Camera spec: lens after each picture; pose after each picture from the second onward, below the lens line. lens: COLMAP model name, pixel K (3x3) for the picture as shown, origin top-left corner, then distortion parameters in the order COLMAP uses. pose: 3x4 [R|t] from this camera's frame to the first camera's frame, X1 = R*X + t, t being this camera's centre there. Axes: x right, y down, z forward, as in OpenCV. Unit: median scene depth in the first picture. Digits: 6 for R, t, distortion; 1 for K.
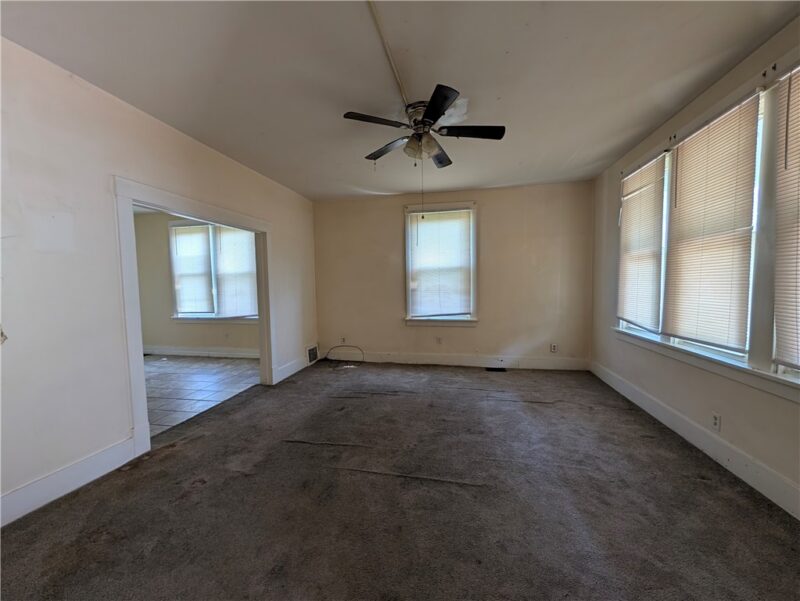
lens RADIAL K [[310.0, 0, 404.1], [0, 310.0, 303.1], [0, 0, 1]] dist [0.009996, -0.000682]
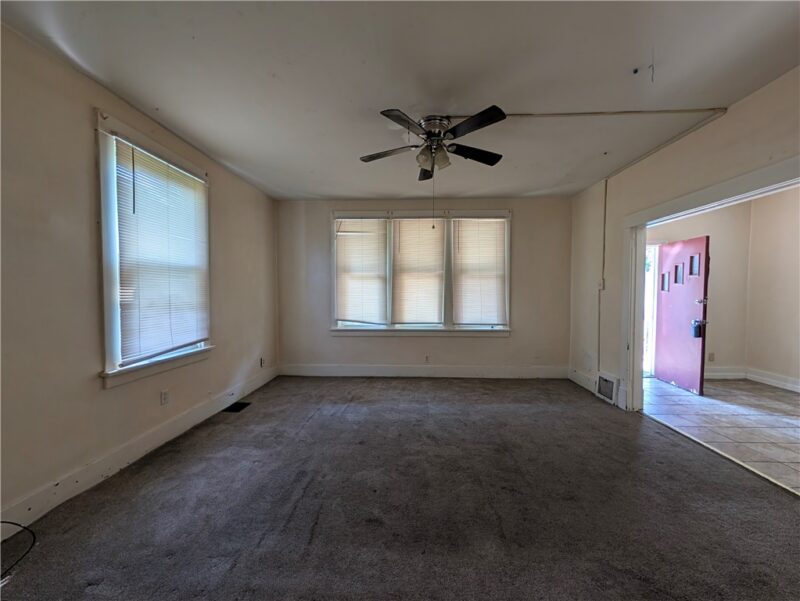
lens RADIAL K [[310.0, 0, 401.9], [0, 310.0, 299.7], [0, 0, 1]] dist [0.009996, -0.000682]
pose [[-0.150317, -0.007783, 0.988607, -0.661441], [0.064135, 0.997786, 0.017607, -0.045025], [-0.986555, 0.066051, -0.149485, 0.901215]]
